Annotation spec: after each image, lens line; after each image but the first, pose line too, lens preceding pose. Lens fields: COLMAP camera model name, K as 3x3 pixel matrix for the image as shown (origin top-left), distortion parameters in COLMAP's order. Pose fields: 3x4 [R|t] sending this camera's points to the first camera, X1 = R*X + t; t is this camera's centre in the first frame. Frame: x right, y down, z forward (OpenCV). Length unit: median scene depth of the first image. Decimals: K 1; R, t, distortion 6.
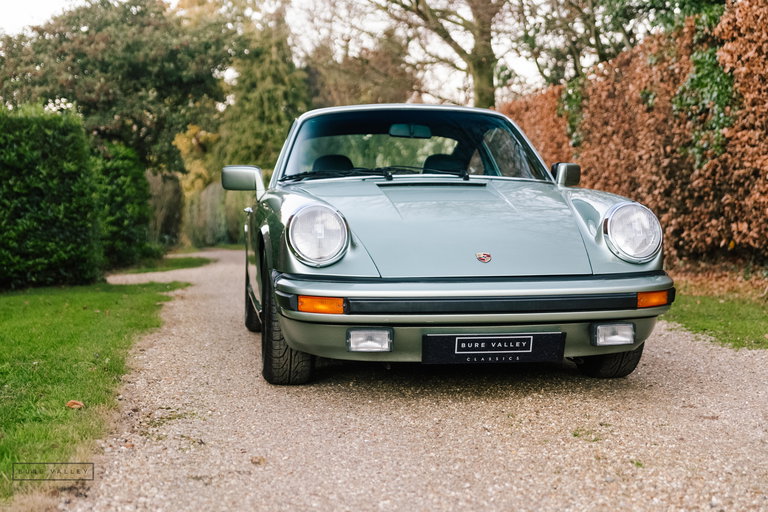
lens RADIAL K [[1210.6, 0, 382.5], [0, 1210.6, 271.7], [0, 0, 1]] dist [0.006251, 0.000000]
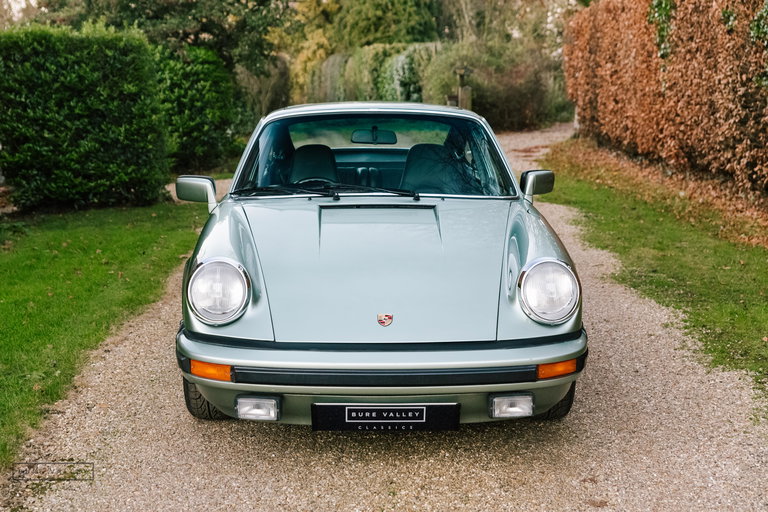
lens RADIAL K [[1210.6, 0, 382.6], [0, 1210.6, 302.0], [0, 0, 1]] dist [0.006251, 0.000000]
pose [[0.993402, 0.032245, -0.110056, 0.065666], [-0.016497, 0.989856, 0.141112, -0.056878], [0.113490, -0.138366, 0.983857, 0.014918]]
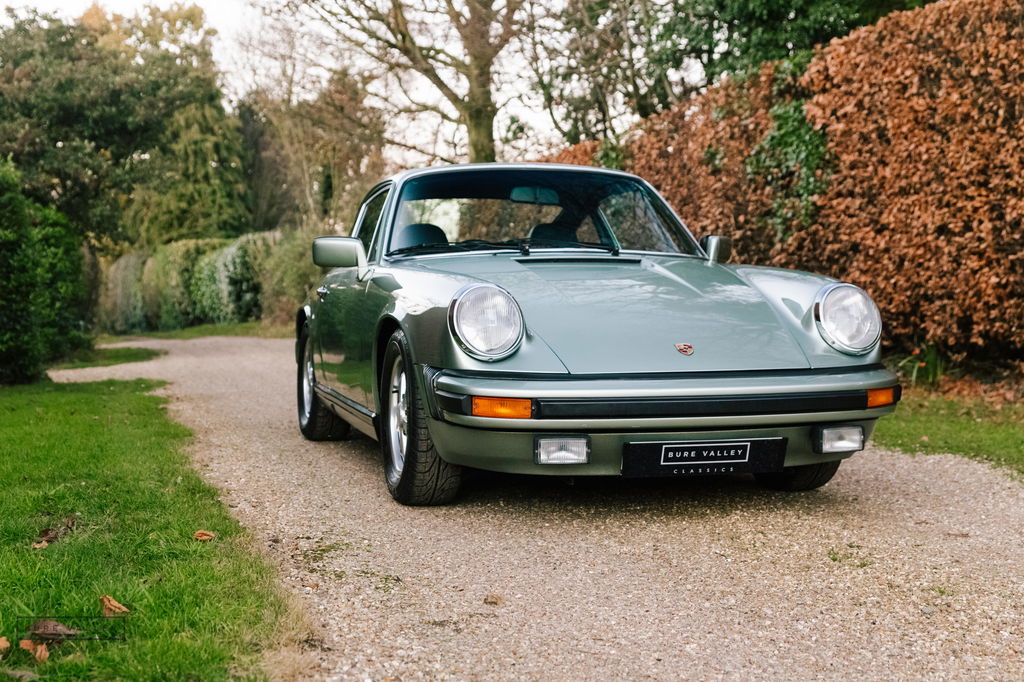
lens RADIAL K [[1471.5, 0, 507.9], [0, 1471.5, 344.4], [0, 0, 1]] dist [-0.001688, 0.000000]
pose [[0.991642, -0.003012, 0.128988, -0.058401], [0.004782, 0.999899, -0.013411, -0.000661], [-0.128934, 0.013916, 0.991556, 0.003945]]
